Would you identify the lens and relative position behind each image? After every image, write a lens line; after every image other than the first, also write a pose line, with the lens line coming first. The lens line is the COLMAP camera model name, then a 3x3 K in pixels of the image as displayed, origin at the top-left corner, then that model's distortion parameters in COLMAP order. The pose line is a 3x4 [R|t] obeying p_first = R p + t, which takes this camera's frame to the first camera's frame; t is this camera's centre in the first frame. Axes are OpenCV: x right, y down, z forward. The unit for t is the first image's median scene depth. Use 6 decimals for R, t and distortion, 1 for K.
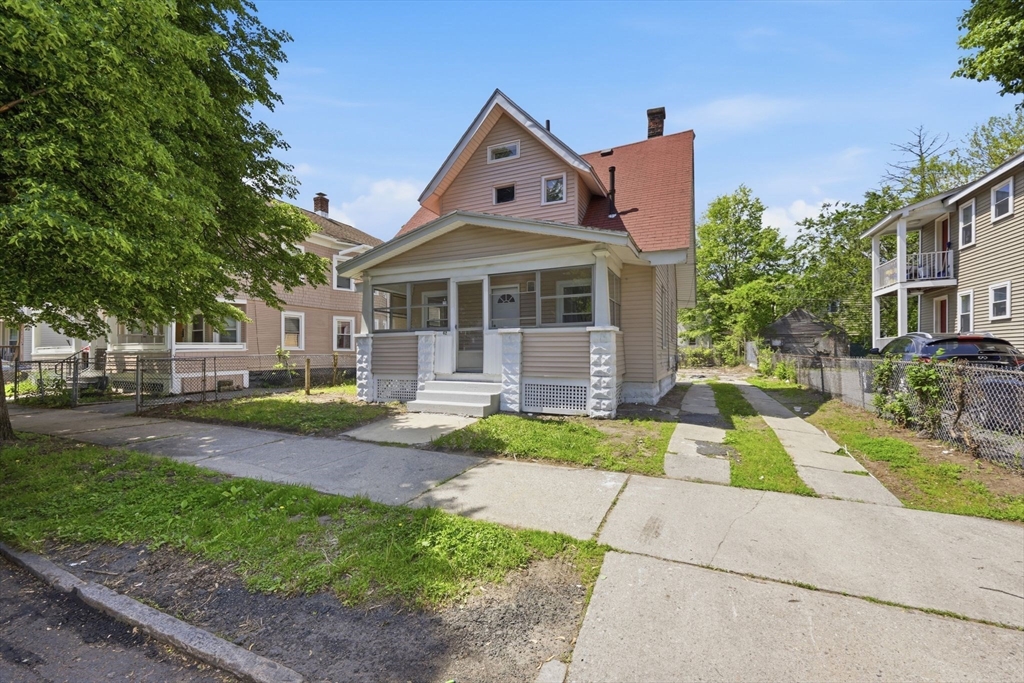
lens RADIAL K [[412.5, 0, 510.7], [0, 412.5, 348.3], [0, 0, 1]] dist [0.001783, -0.000174]
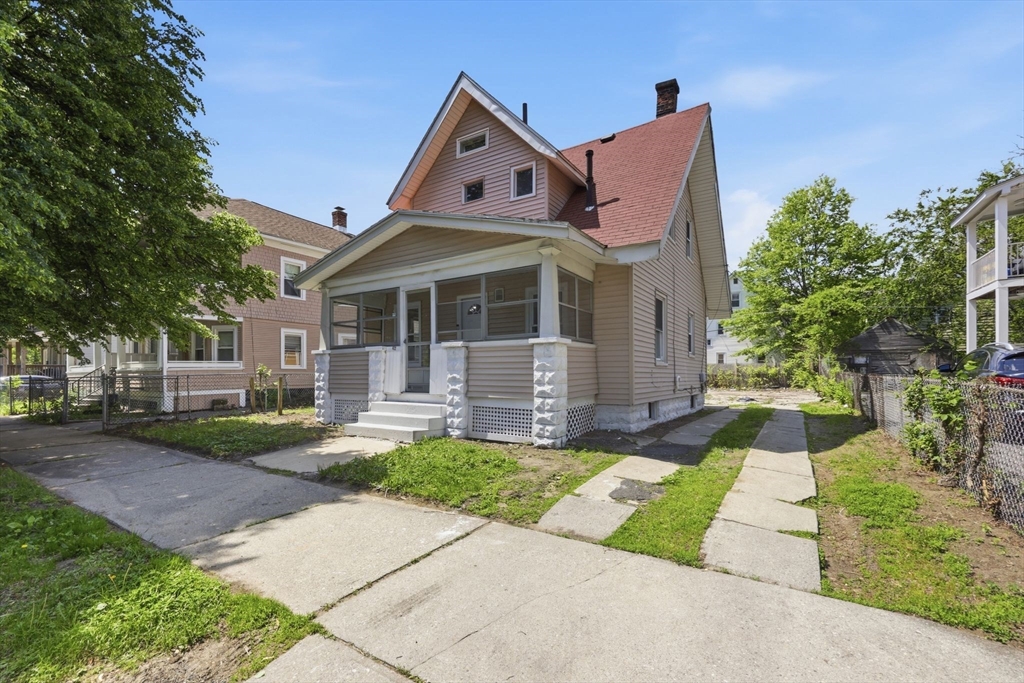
lens RADIAL K [[435.3, 0, 523.3], [0, 435.3, 371.3], [0, 0, 1]] dist [0.002009, -0.000104]
pose [[0.991292, -0.000997, -0.131680, 0.231465], [0.001898, 0.999976, 0.006717, 0.007003], [0.131670, -0.006908, 0.991270, 0.093595]]
